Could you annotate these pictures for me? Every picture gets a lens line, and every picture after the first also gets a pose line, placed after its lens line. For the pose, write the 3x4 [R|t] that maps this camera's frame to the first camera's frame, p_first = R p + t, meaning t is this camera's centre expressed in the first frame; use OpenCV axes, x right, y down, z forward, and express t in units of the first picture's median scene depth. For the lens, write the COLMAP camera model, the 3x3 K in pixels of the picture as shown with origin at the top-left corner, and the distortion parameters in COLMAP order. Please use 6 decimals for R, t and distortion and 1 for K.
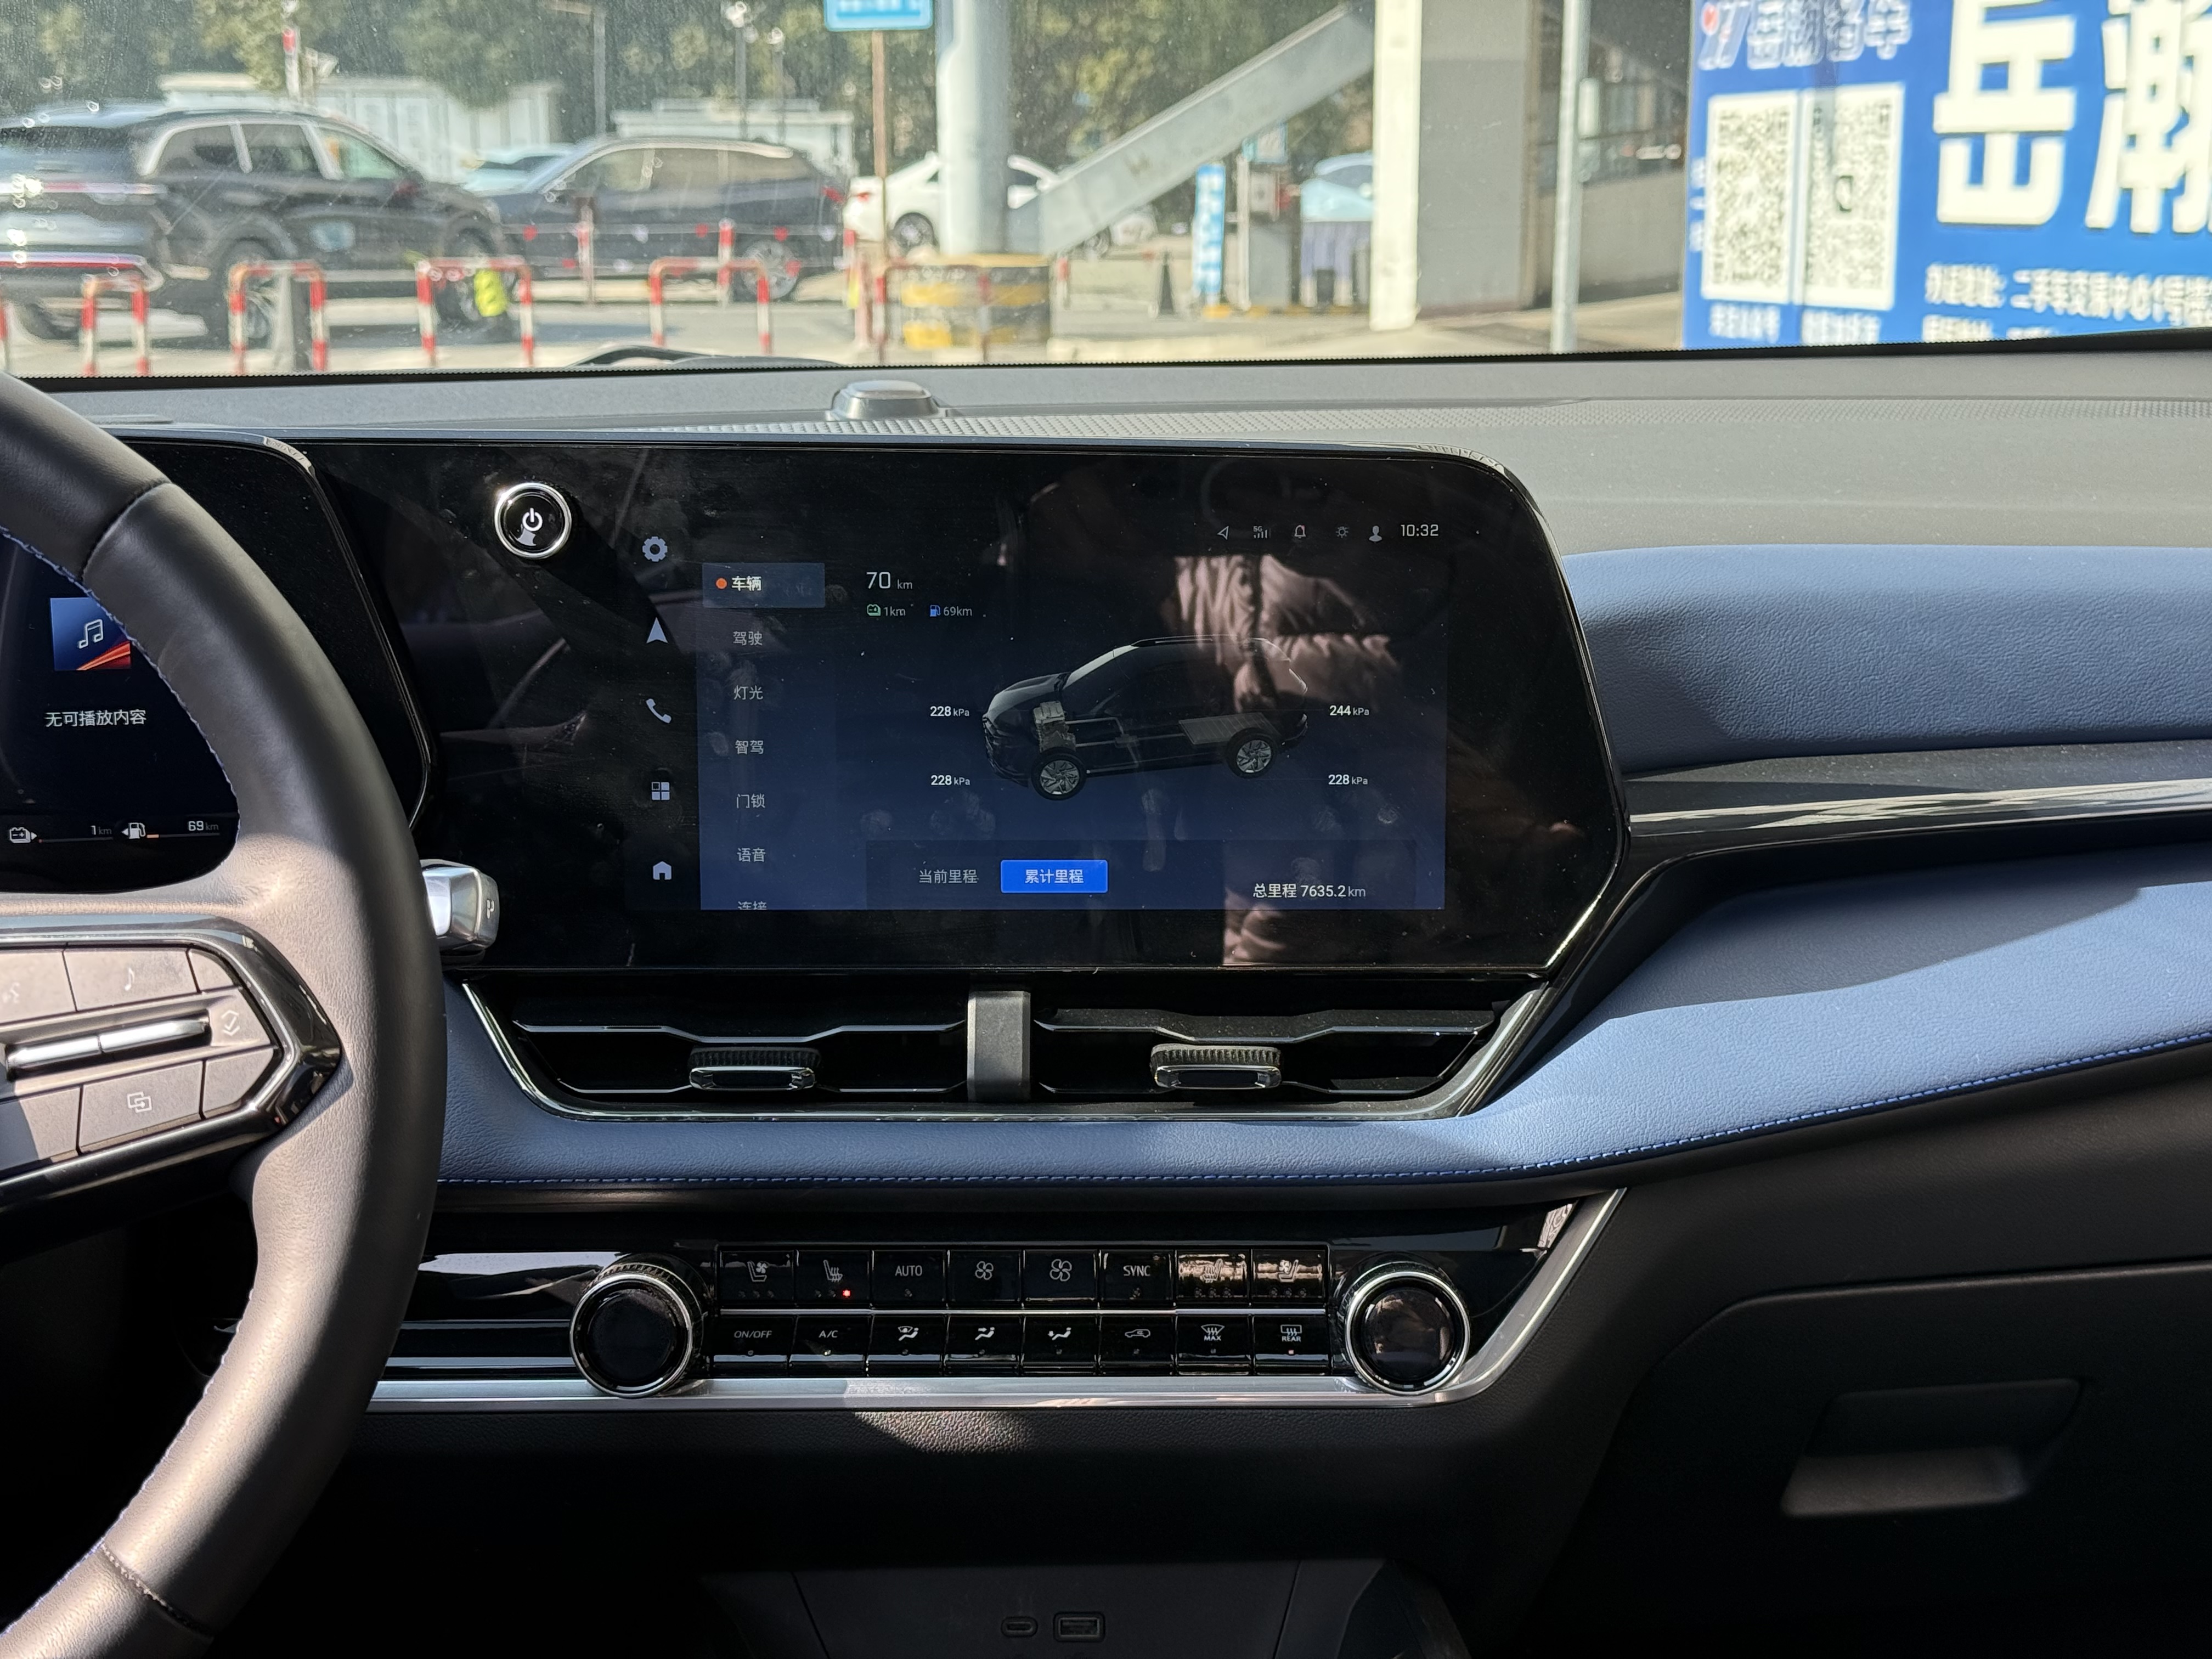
lens RADIAL K [[3049.6, 0, 1067.0], [0, 3049.6, 848.0], [0, 0, 1]] dist [0.111804, 0.000000]
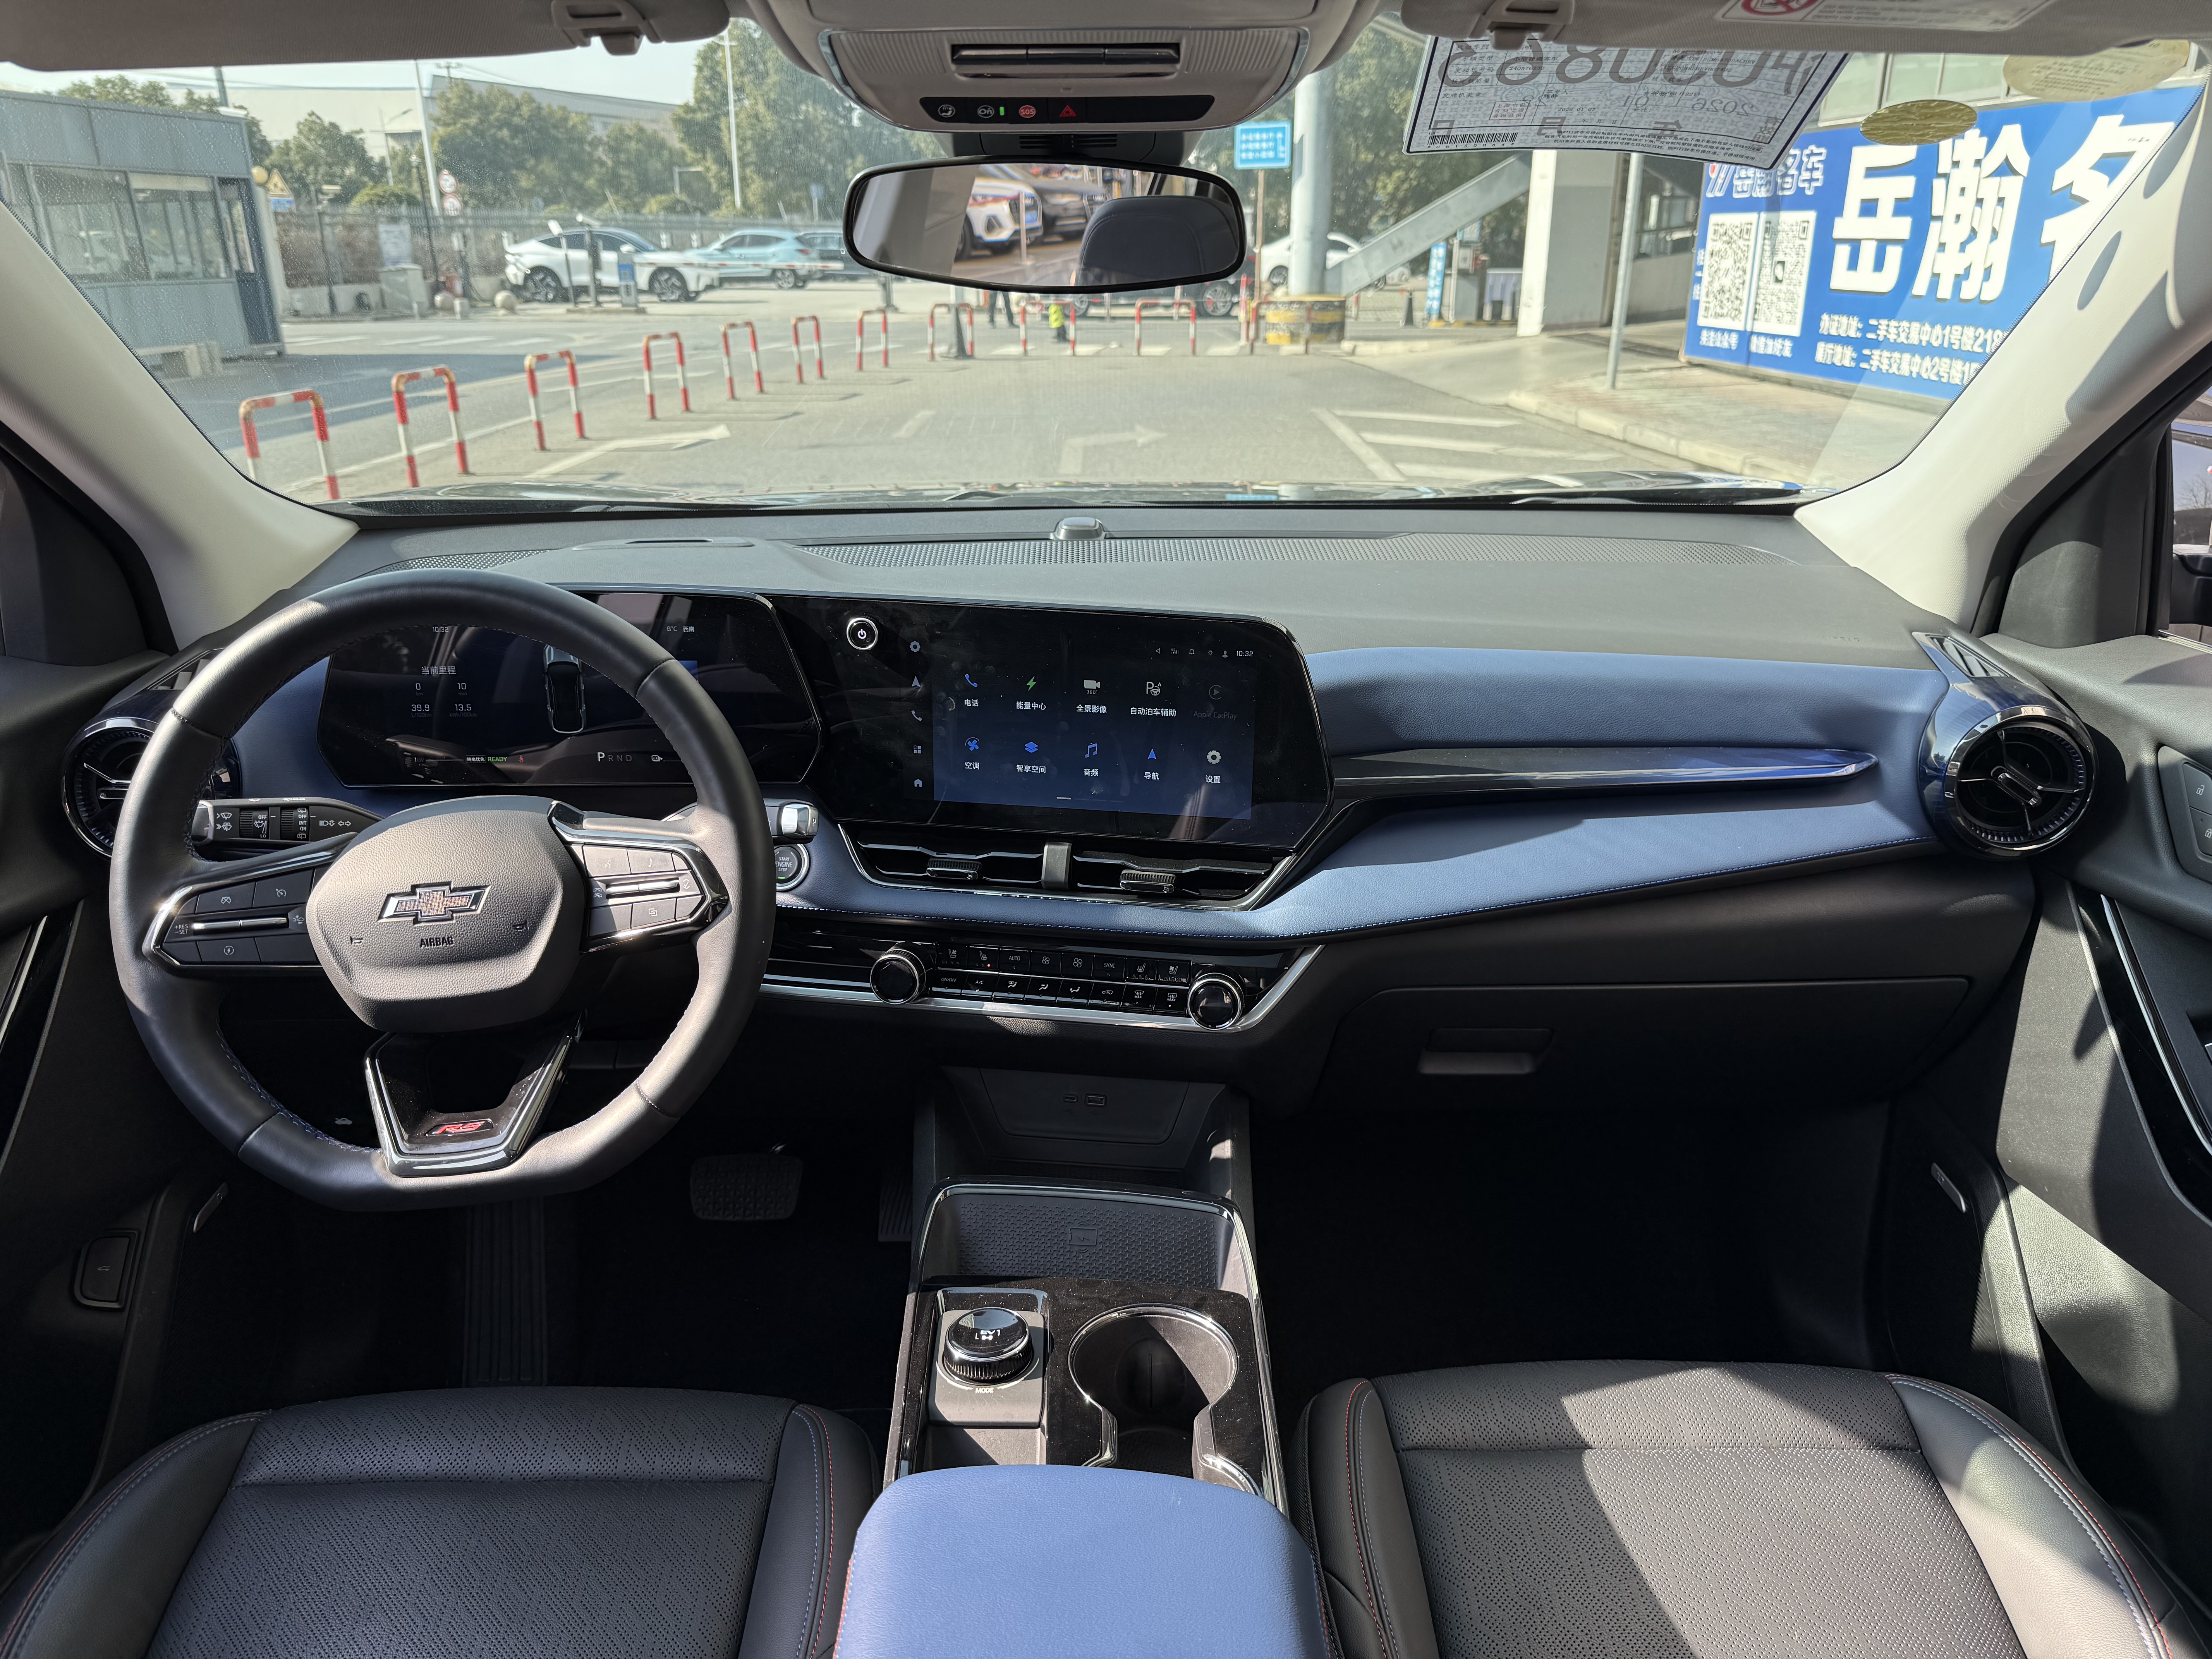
lens RADIAL K [[1526.2, 0, 1096.0], [0, 1526.2, 840.2], [0, 0, 1]] dist [0.075084, -0.119111]
pose [[0.986529, 0.060967, -0.151800, 0.180474], [-0.036616, 0.986708, 0.158325, -0.137763], [0.159435, -0.150634, 0.975648, -0.121888]]
